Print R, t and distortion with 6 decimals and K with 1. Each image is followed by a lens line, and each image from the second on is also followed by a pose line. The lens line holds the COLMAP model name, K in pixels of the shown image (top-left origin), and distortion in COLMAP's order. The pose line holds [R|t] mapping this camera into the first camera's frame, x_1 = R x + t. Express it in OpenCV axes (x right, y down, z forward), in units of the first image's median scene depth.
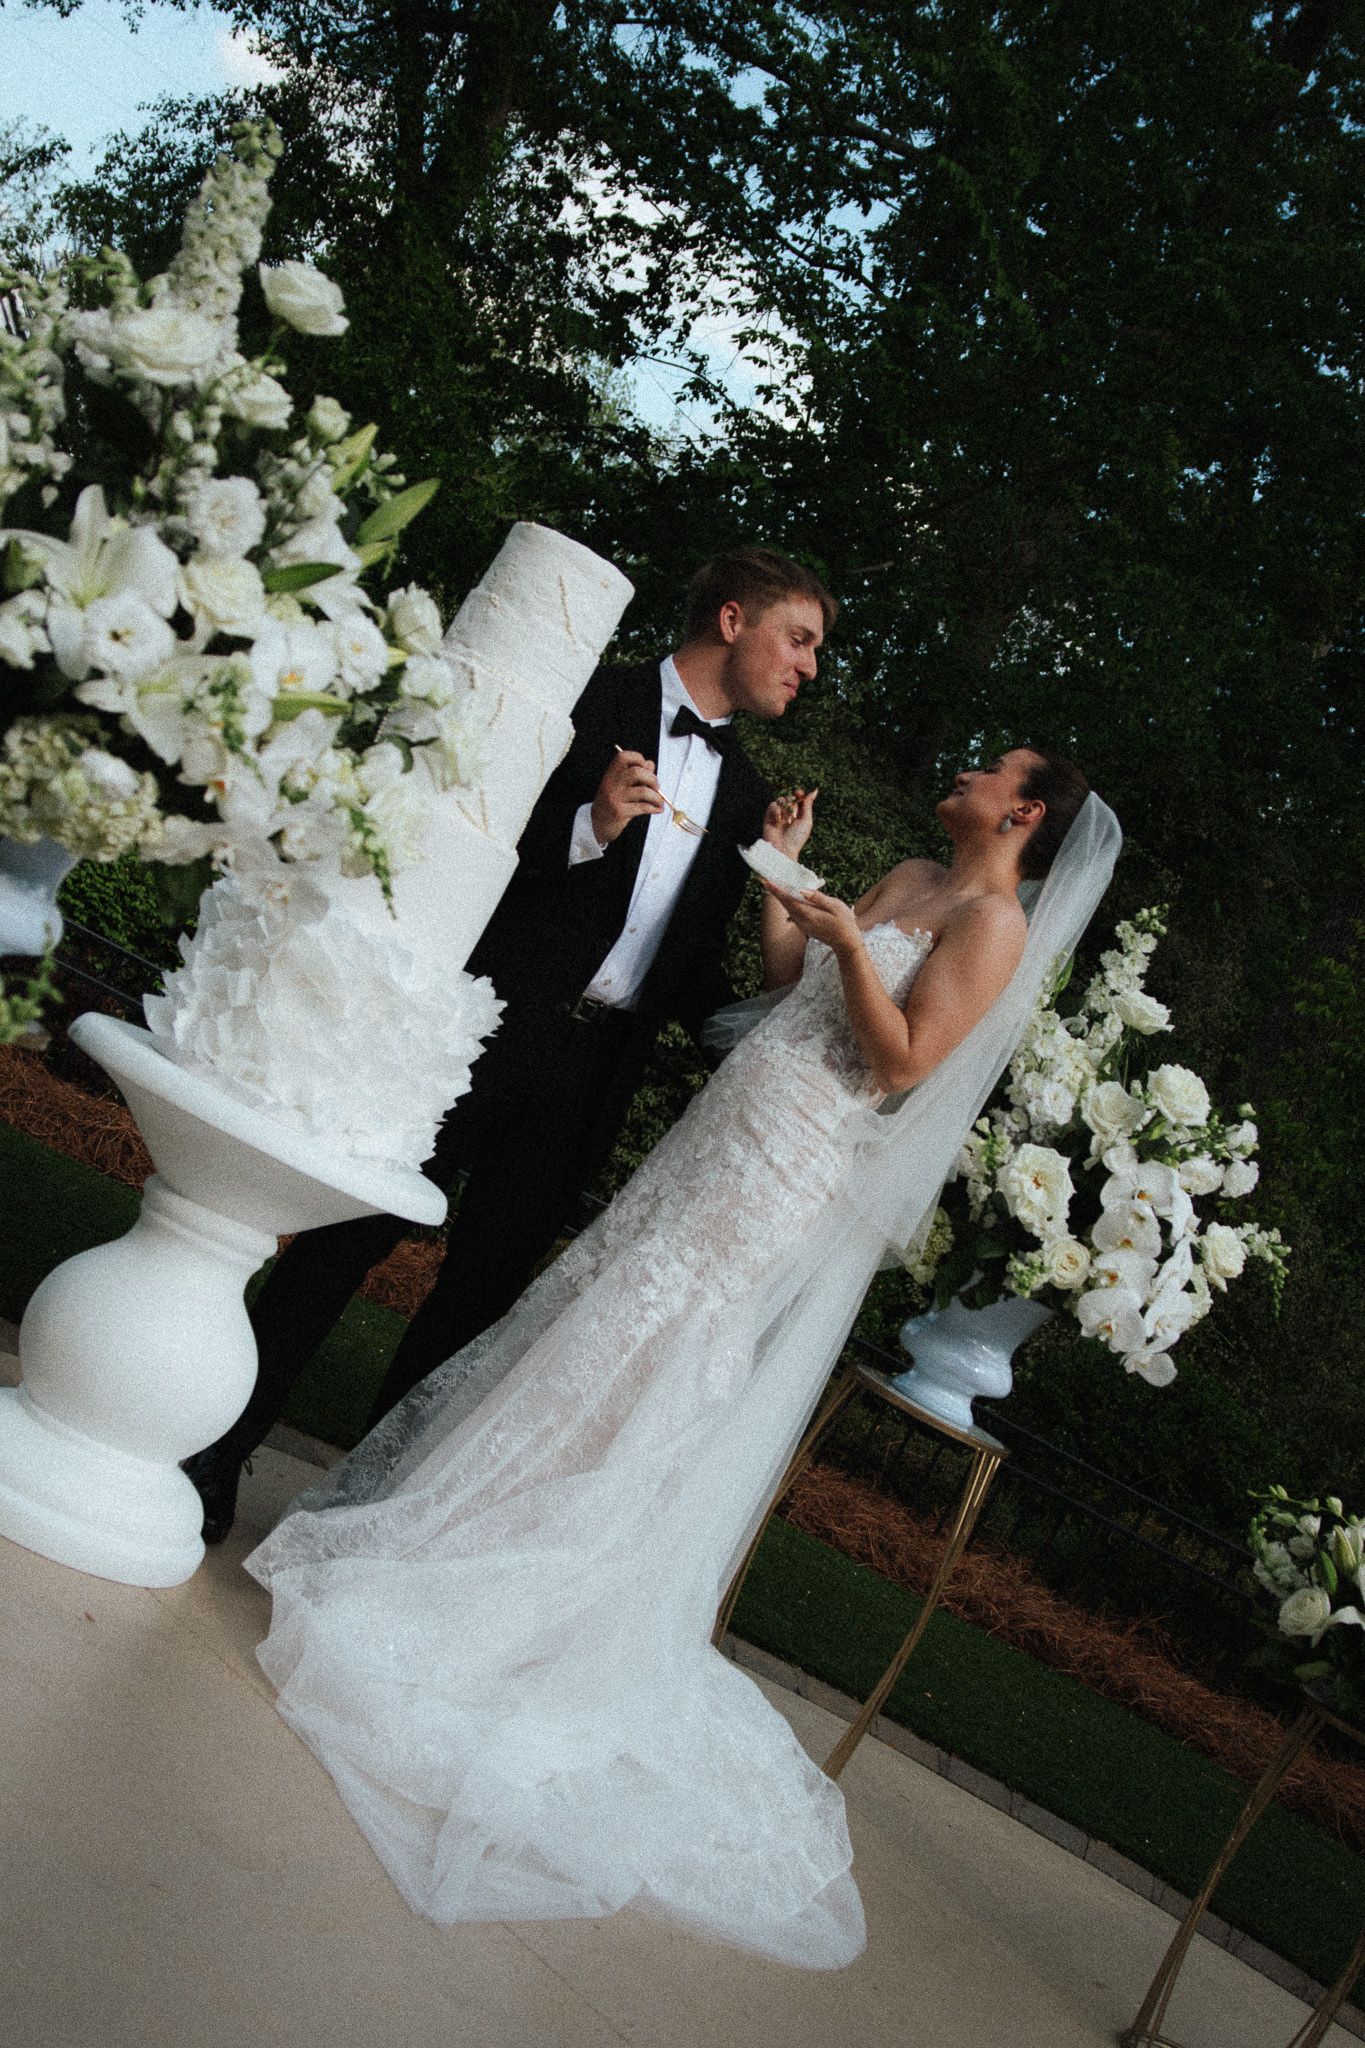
lens RADIAL K [[2354.6, 0, 665.5], [0, 2354.6, 1048.6], [0, 0, 1]] dist [0.008308, -0.015119]
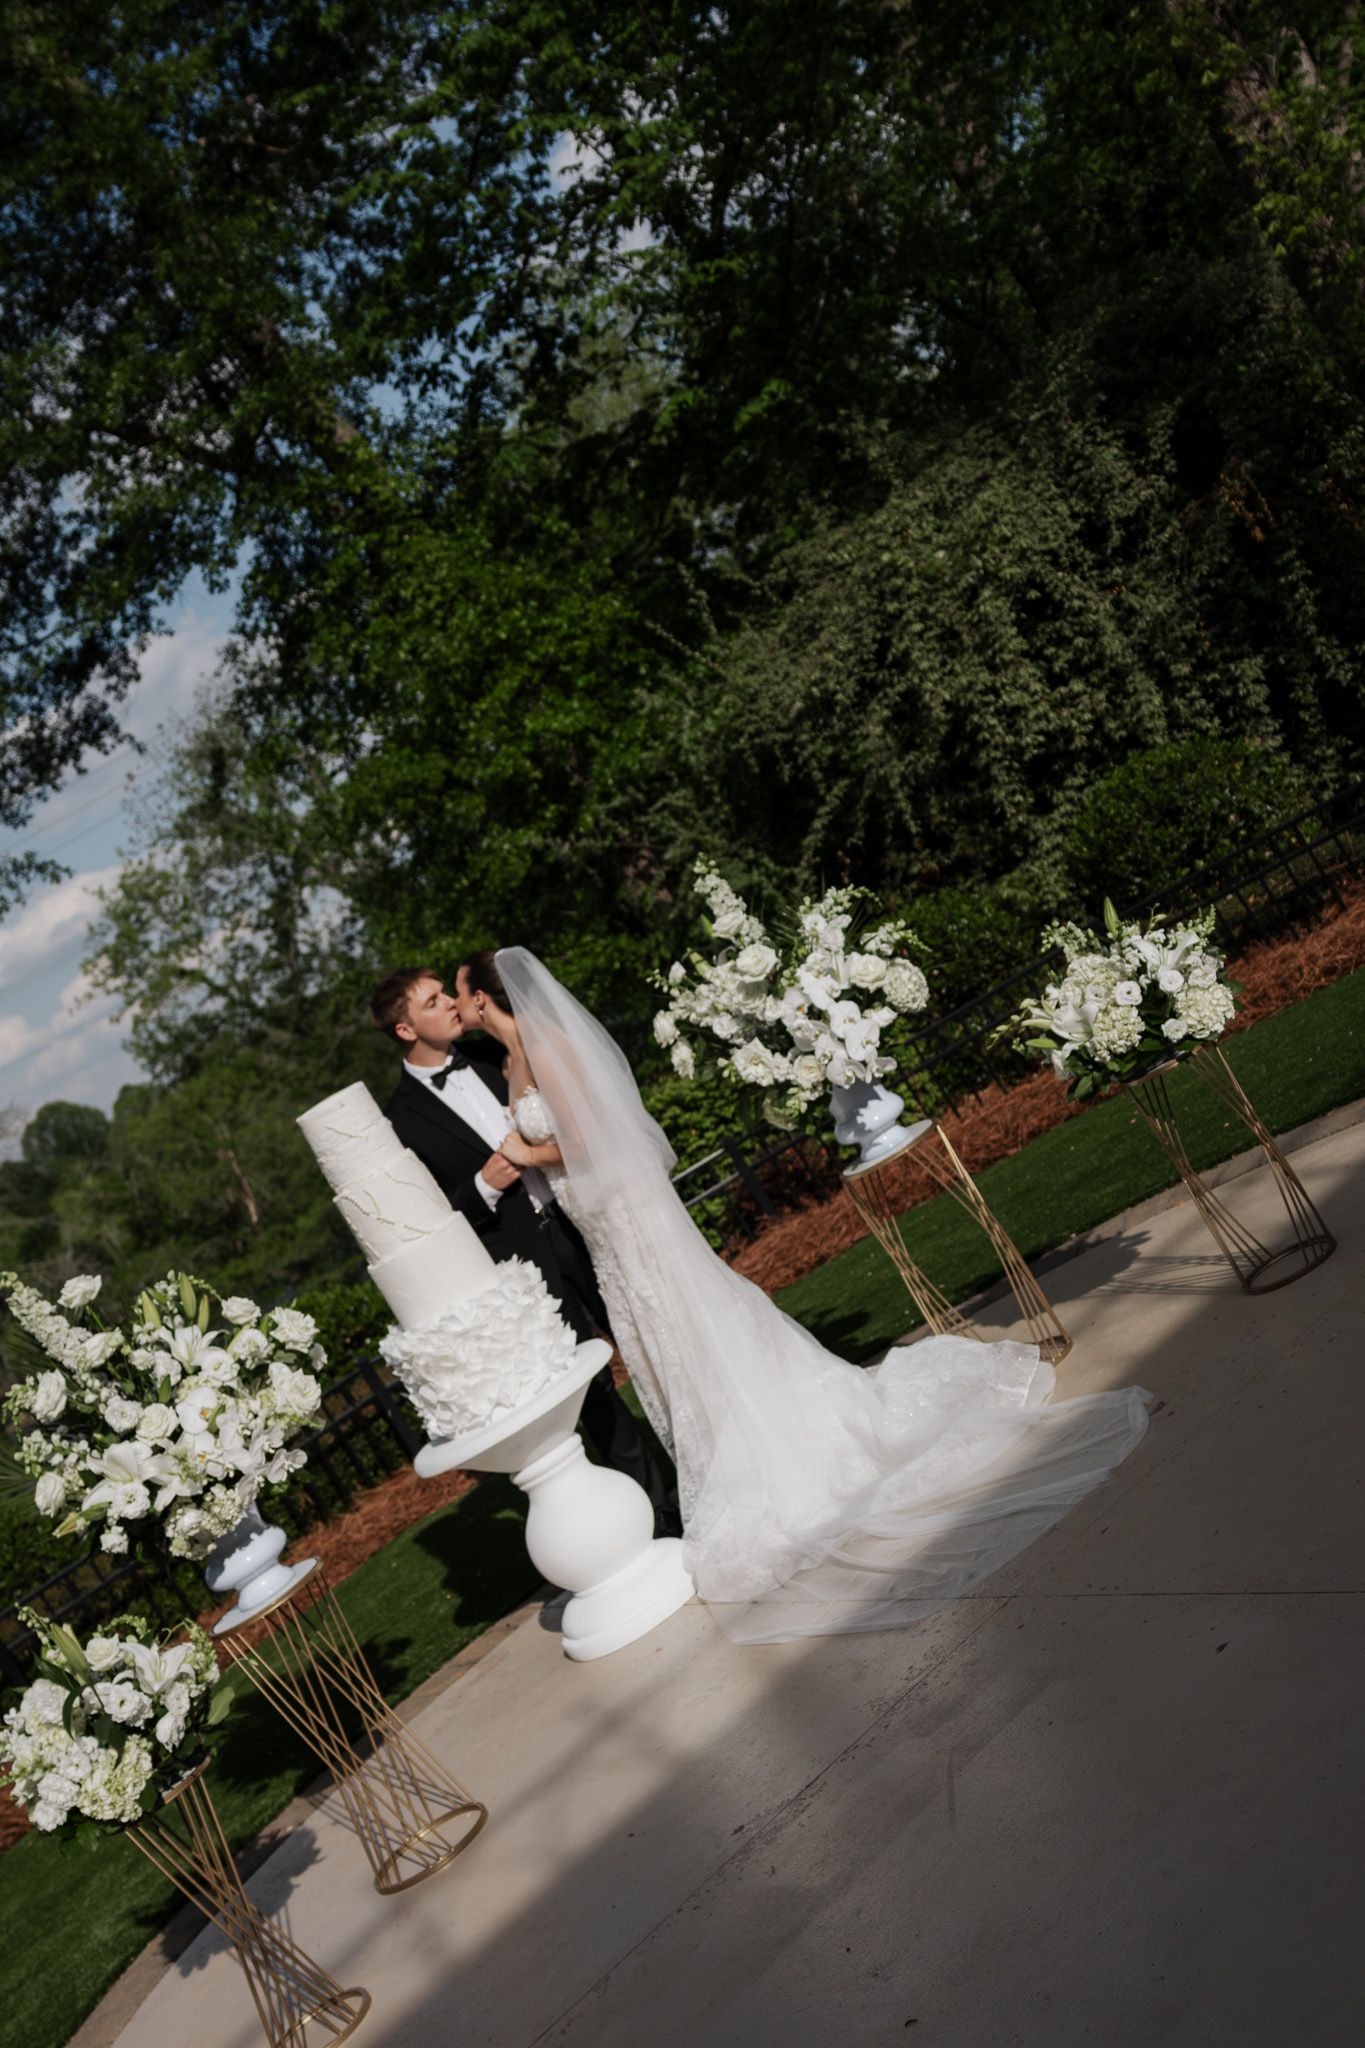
lens RADIAL K [[2307.2, 0, 684.5], [0, 2307.2, 1024.4], [0, 0, 1]] dist [0.010197, -0.006549]
pose [[0.459761, -0.824040, -0.331025, 0.760550], [0.847968, 0.518087, -0.111962, 0.198612], [0.263761, -0.229223, 0.936956, -0.592473]]
